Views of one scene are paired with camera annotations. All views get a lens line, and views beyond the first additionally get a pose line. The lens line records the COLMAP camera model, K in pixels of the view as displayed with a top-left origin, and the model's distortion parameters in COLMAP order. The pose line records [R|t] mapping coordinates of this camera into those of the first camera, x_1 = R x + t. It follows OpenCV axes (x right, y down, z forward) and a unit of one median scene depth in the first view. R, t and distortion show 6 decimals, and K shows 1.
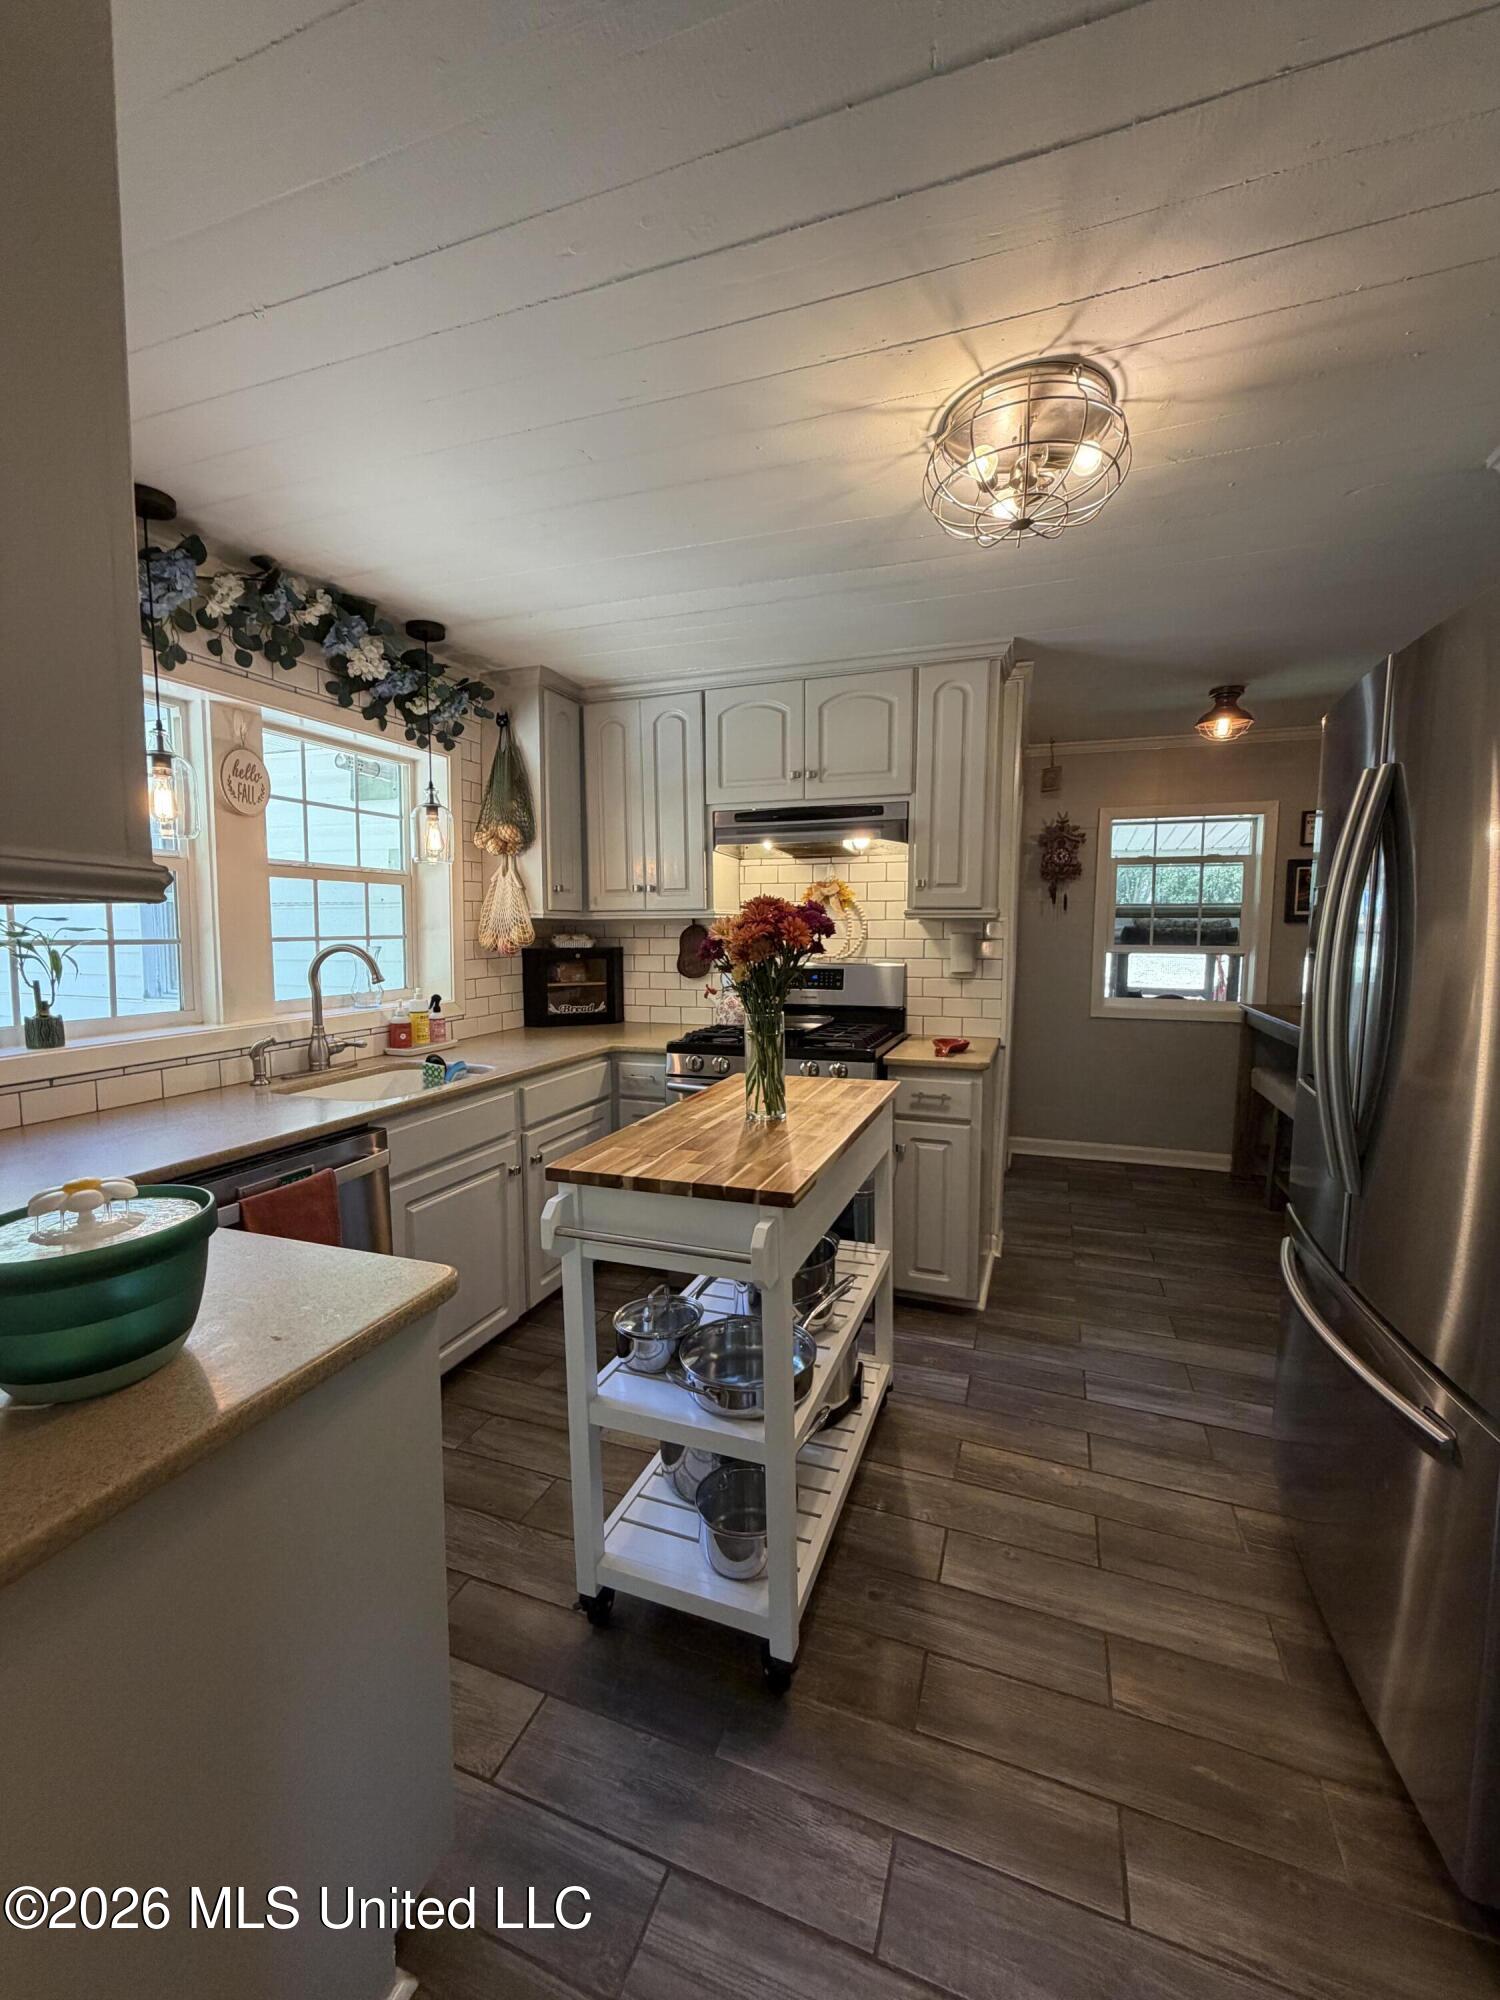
lens RADIAL K [[802.5, 0, 755.6], [0, 802.5, 1000.0], [0, 0, 1]] dist [-0.002847, 0.001571]
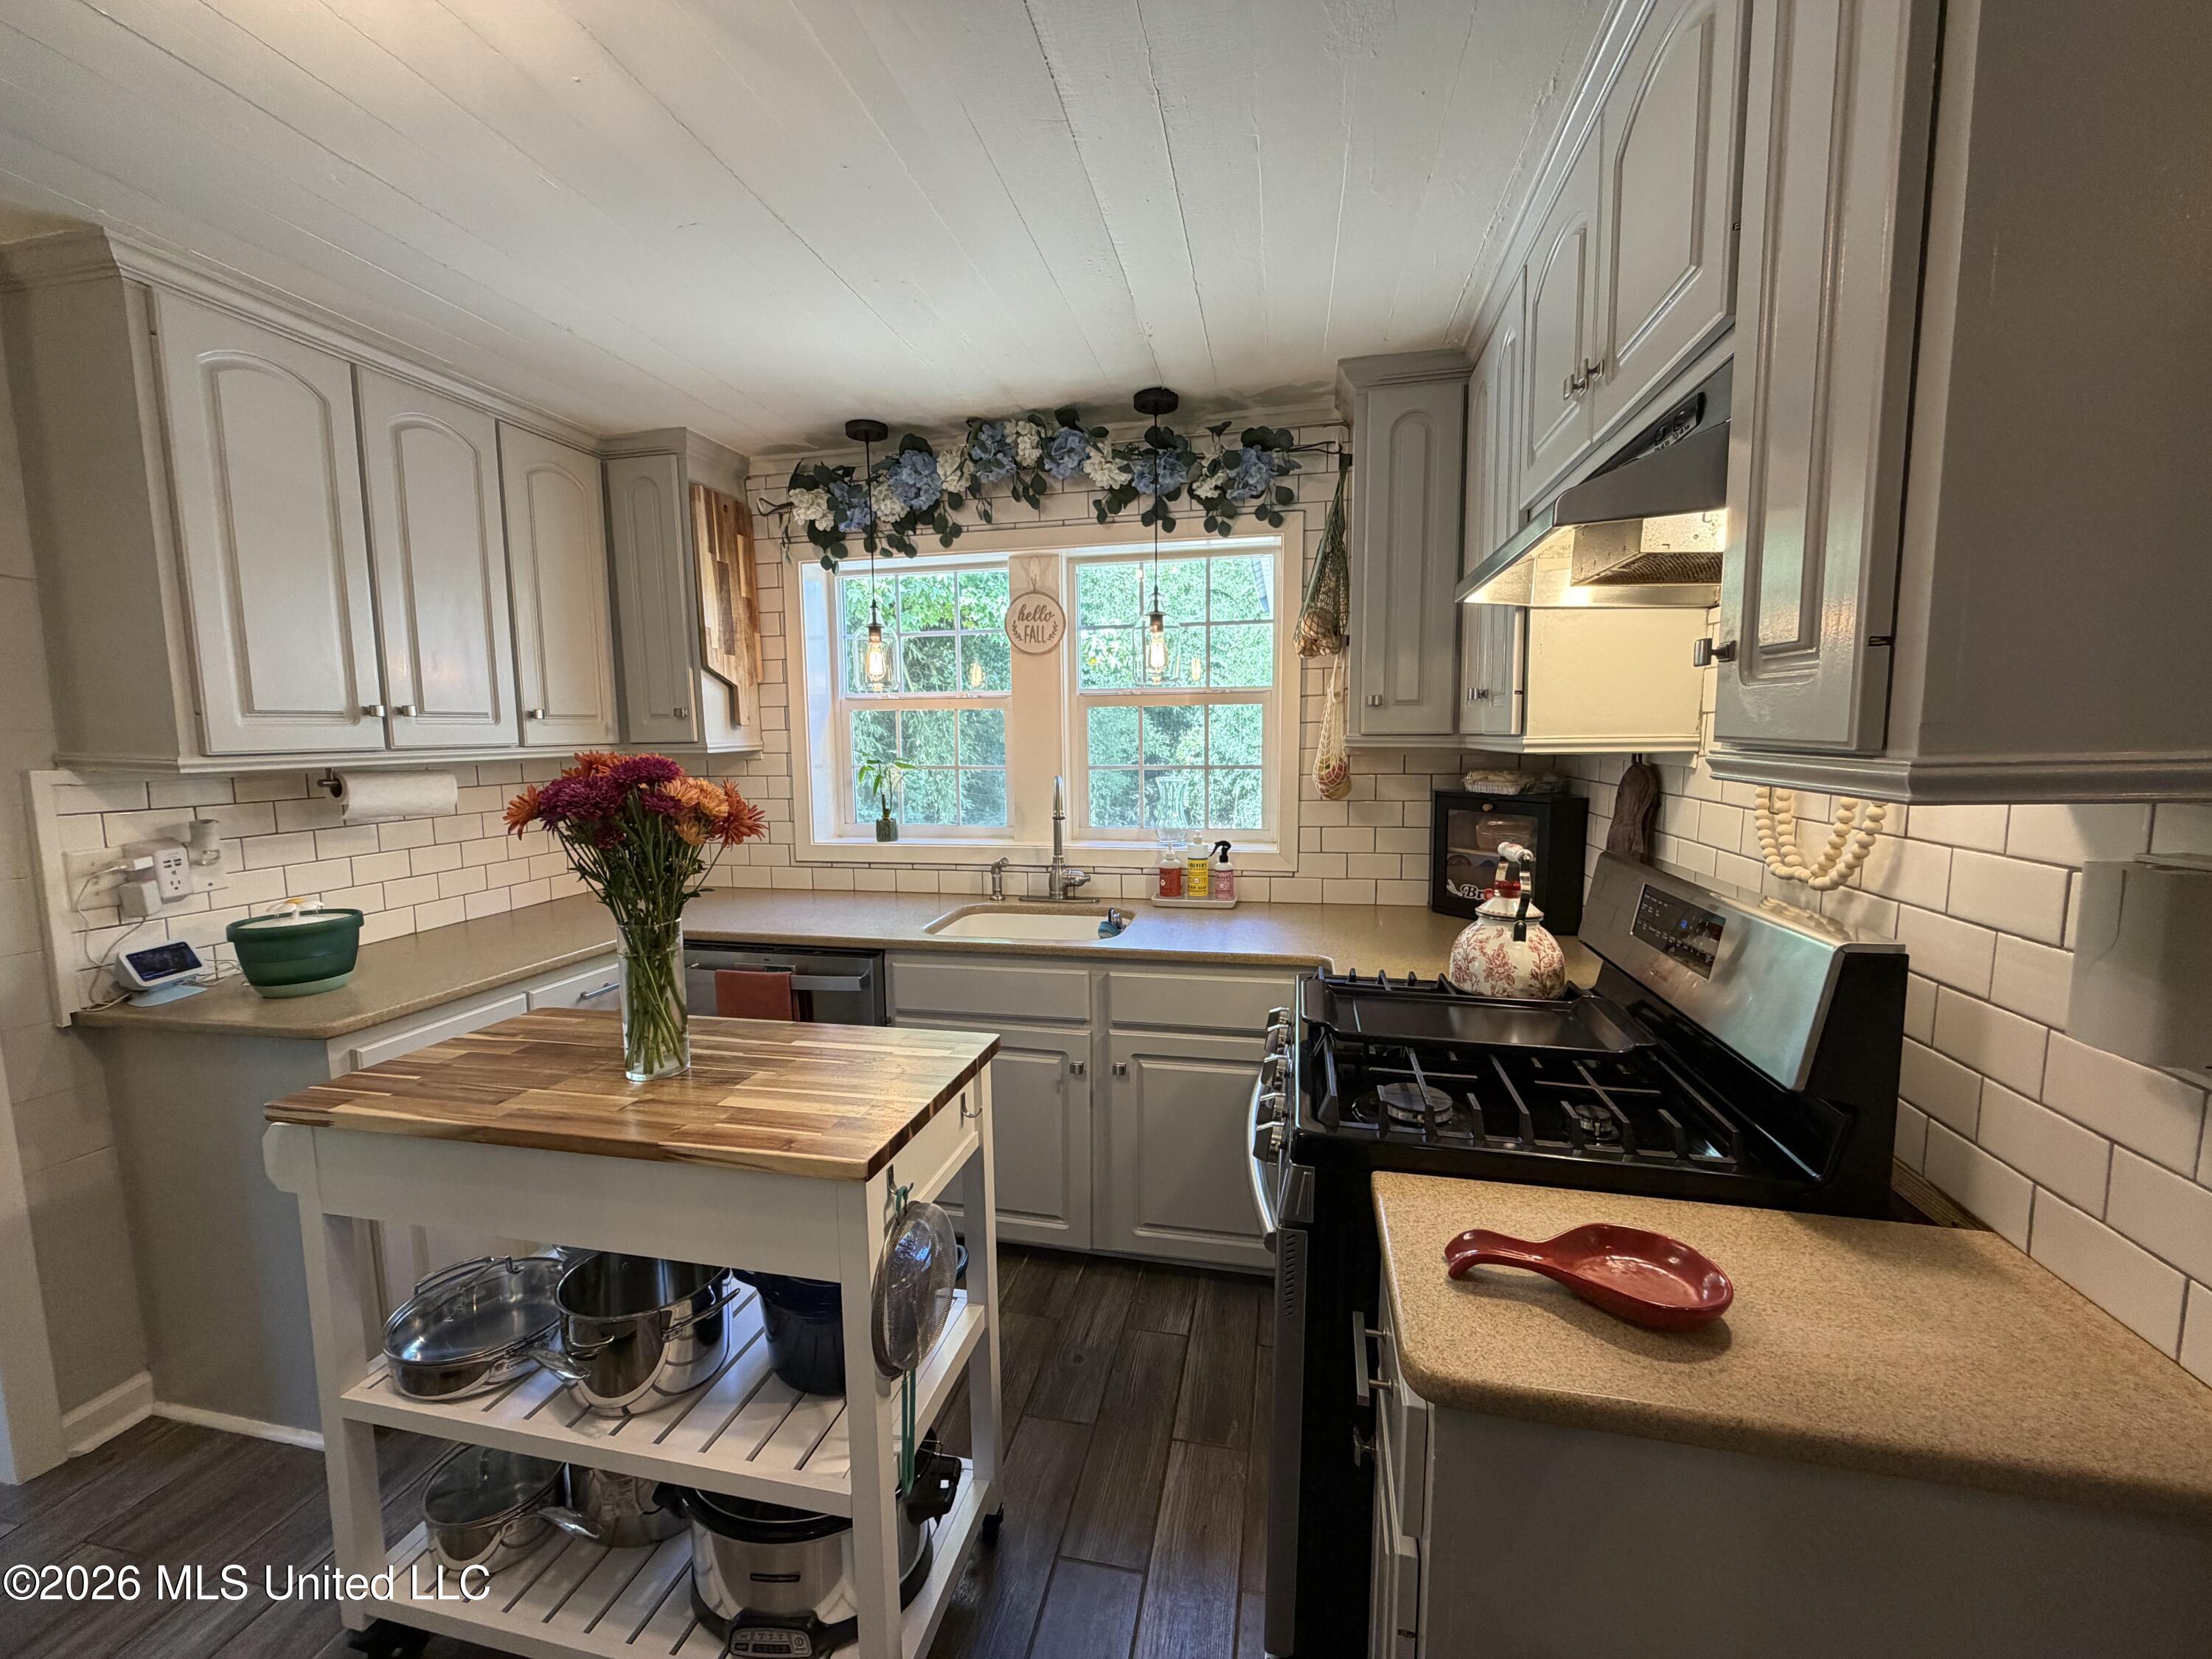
lens RADIAL K [[887.6, 0, 1106.2], [0, 887.6, 829.9], [0, 0, 1]] dist [-0.002847, 0.001571]
pose [[0.132593, 0.112760, -0.984736, 0.491837], [-0.078962, 0.991552, 0.102909, -0.104897], [0.988020, 0.064112, 0.140377, 0.787580]]
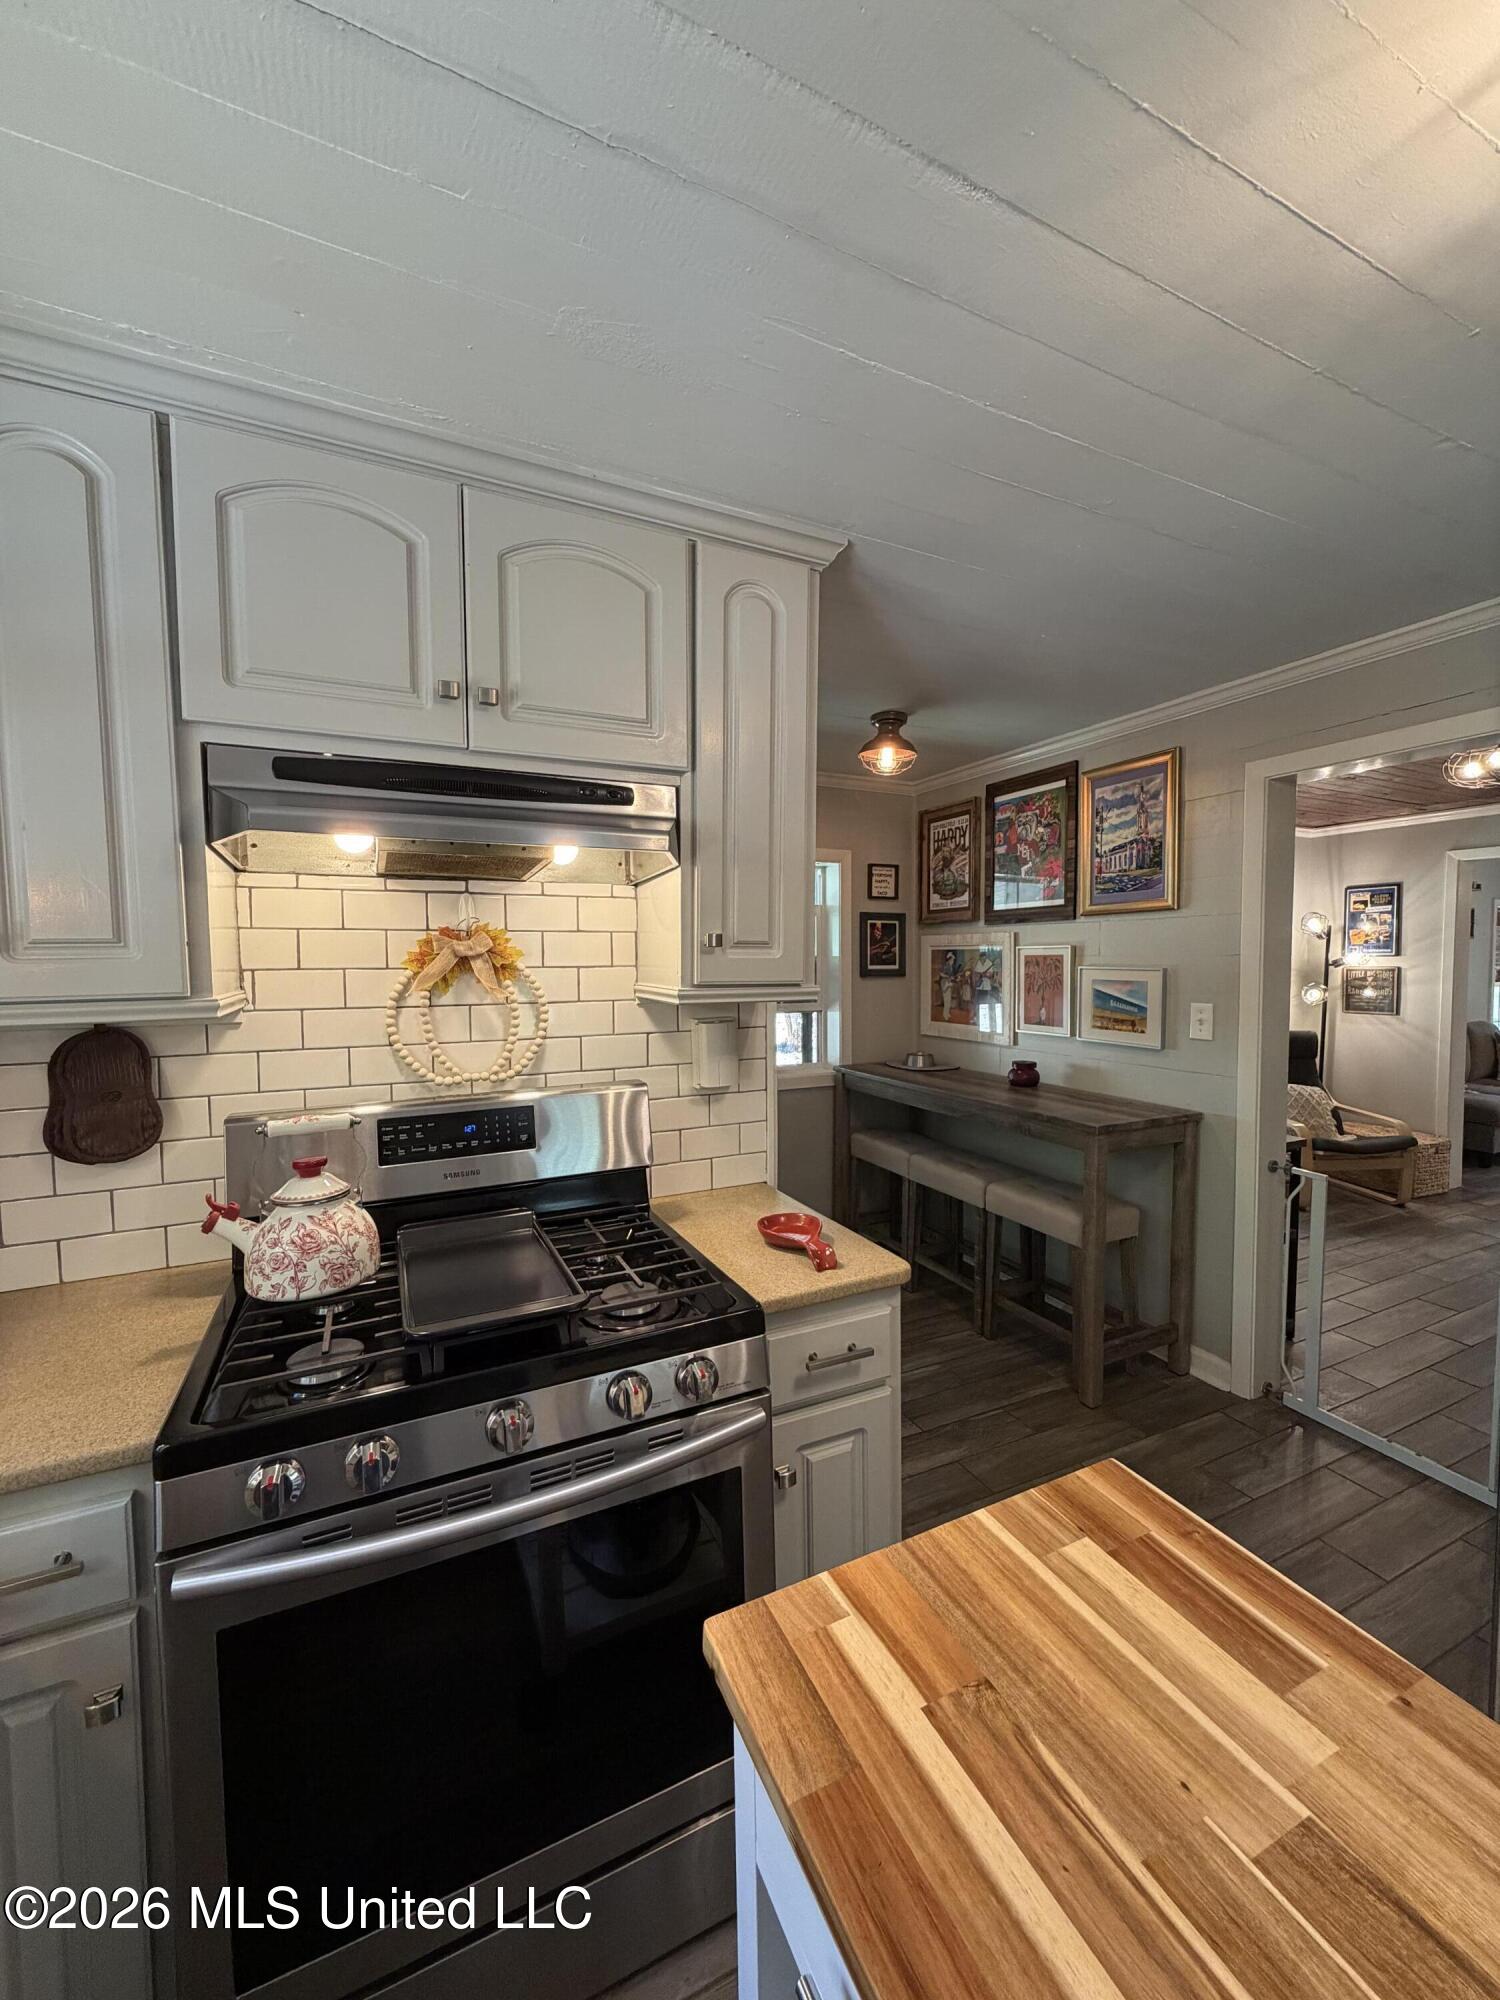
lens RADIAL K [[802.5, 0, 750.3], [0, 802.5, 994.9], [0, 0, 1]] dist [-0.002847, 0.001571]
pose [[0.699362, -0.036305, 0.713845, -0.168039], [0.069797, 0.997405, -0.017655, -0.100562], [-0.711351, 0.062172, 0.700081, 0.625261]]
